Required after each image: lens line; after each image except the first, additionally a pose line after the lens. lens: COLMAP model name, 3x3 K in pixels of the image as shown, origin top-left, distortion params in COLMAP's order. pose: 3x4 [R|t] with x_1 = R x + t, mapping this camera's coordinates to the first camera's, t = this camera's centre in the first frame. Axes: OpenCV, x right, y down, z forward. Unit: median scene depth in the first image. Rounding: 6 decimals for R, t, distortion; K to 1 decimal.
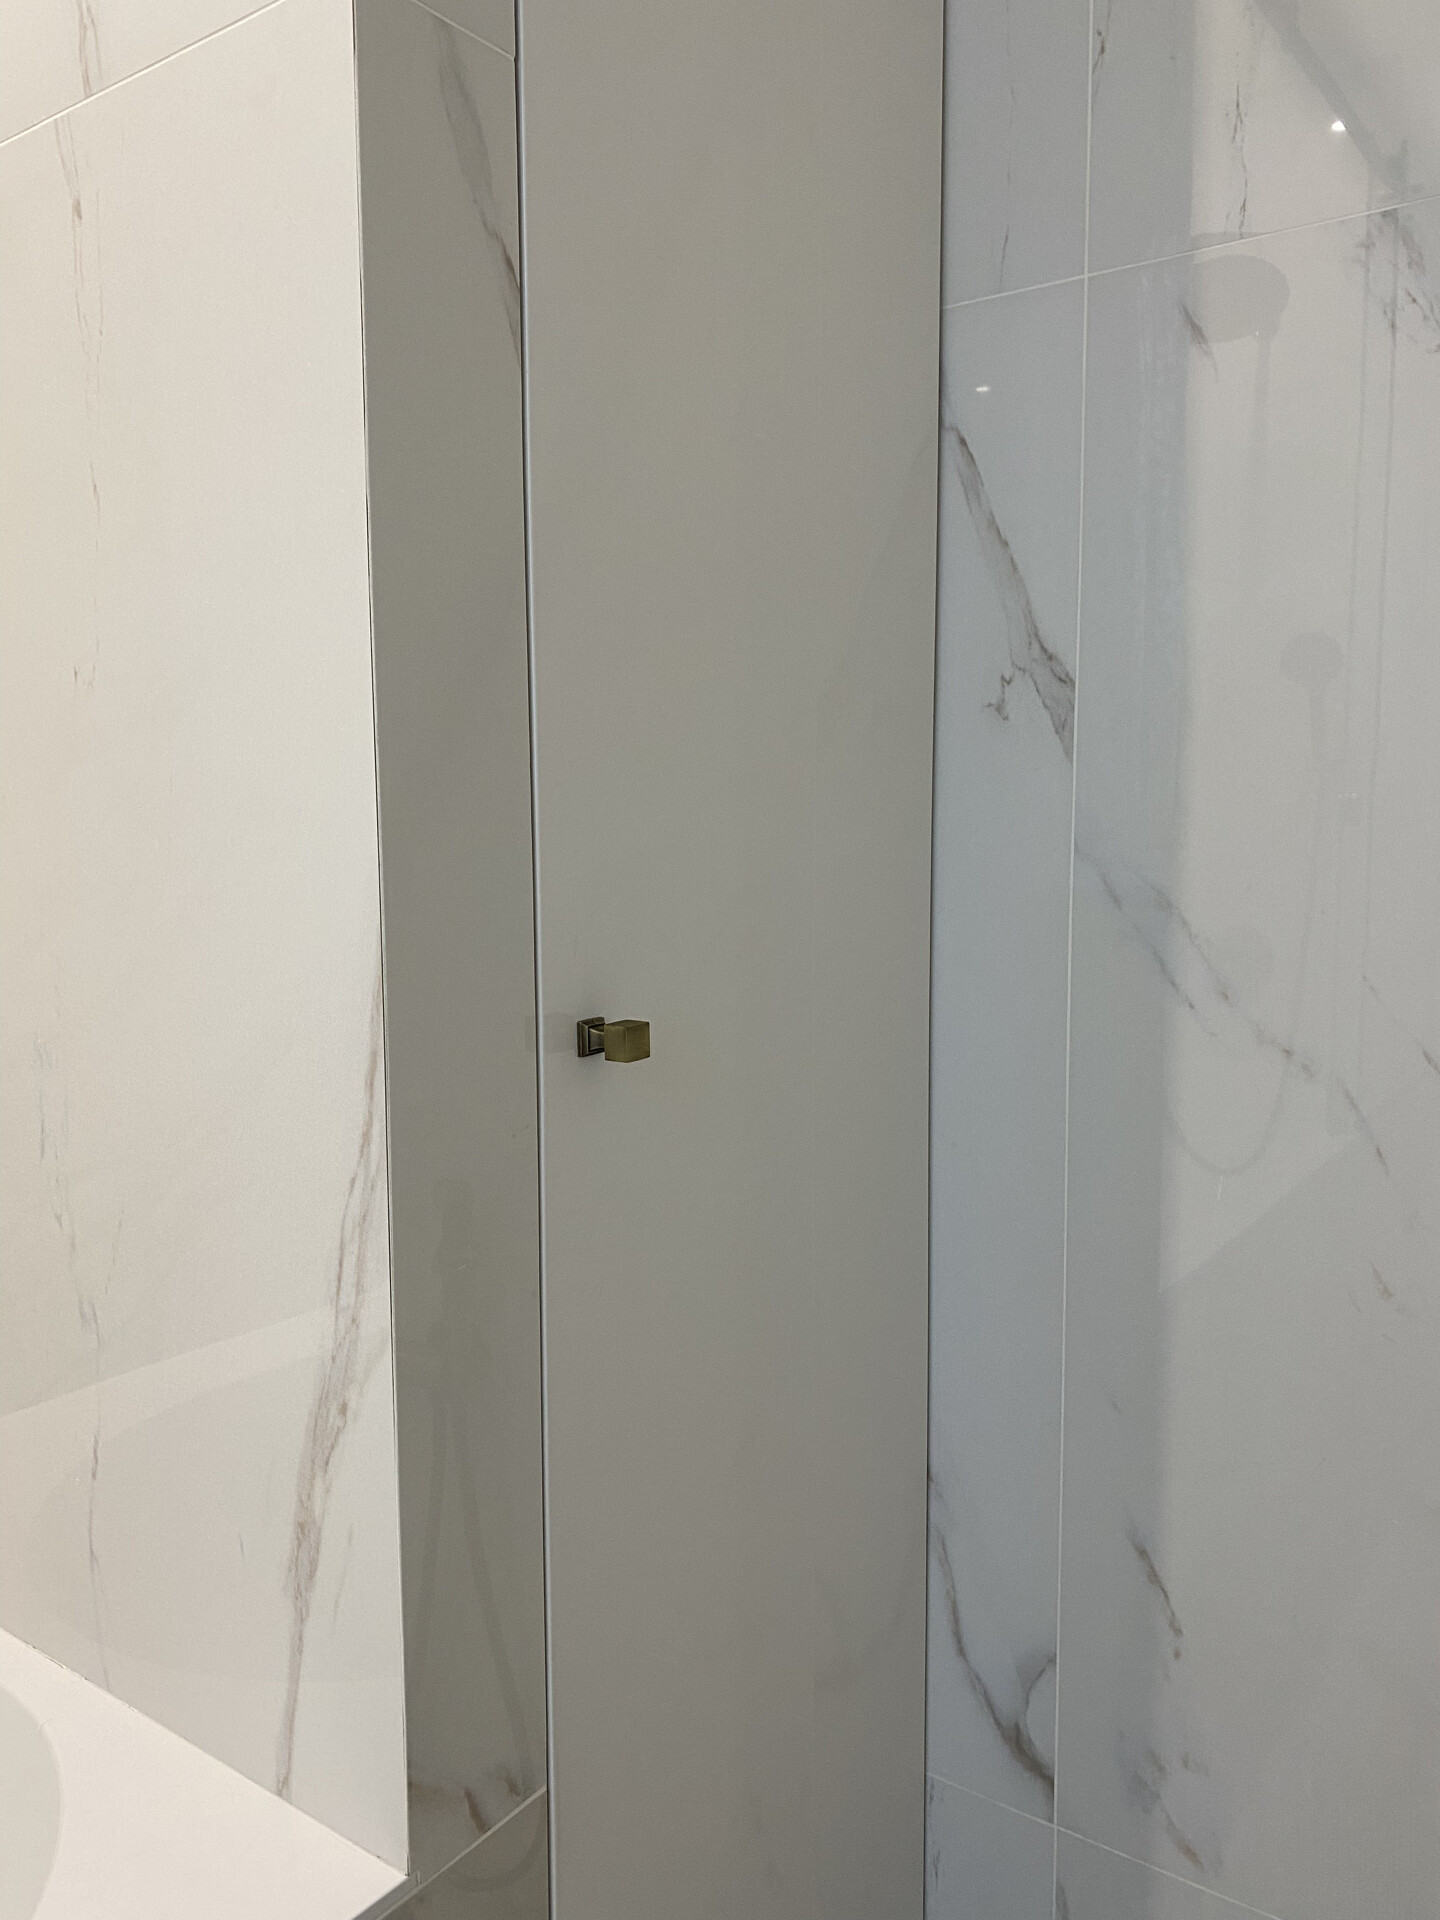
lens RADIAL K [[1465.1, 0, 719.8], [0, 1465.1, 988.1], [0, 0, 1]] dist [0.041545, -0.003847]
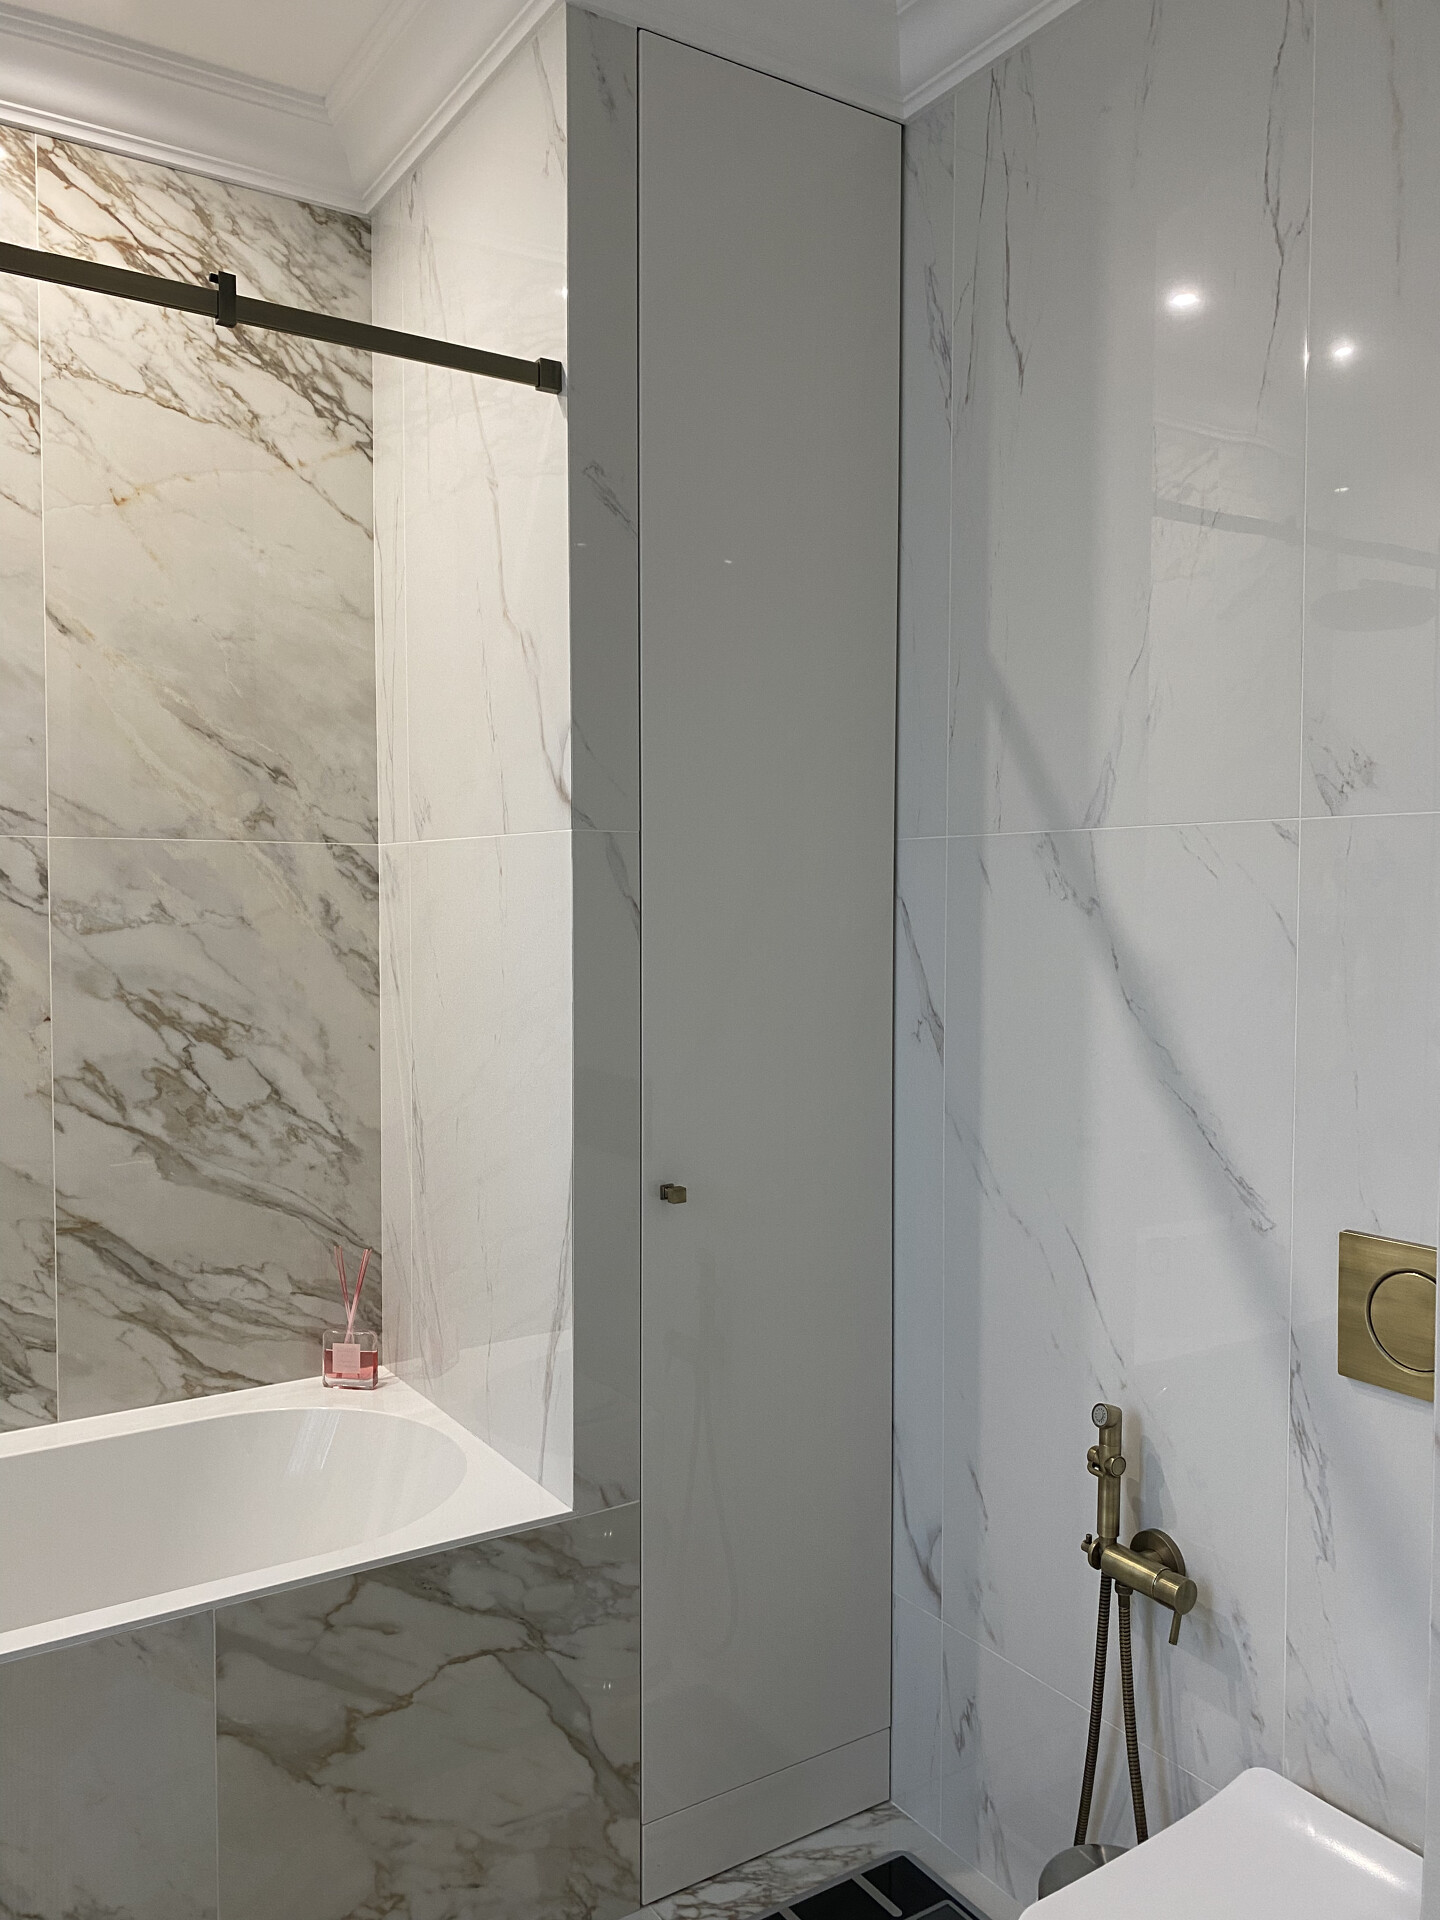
lens RADIAL K [[1465.1, 0, 720.2], [0, 1465.1, 959.9], [0, 0, 1]] dist [0.041545, -0.003847]
pose [[0.930738, 0.019822, -0.365148, 0.688437], [-0.046879, 0.996758, -0.065384, -0.153561], [0.362669, 0.077973, 0.928650, -0.999937]]
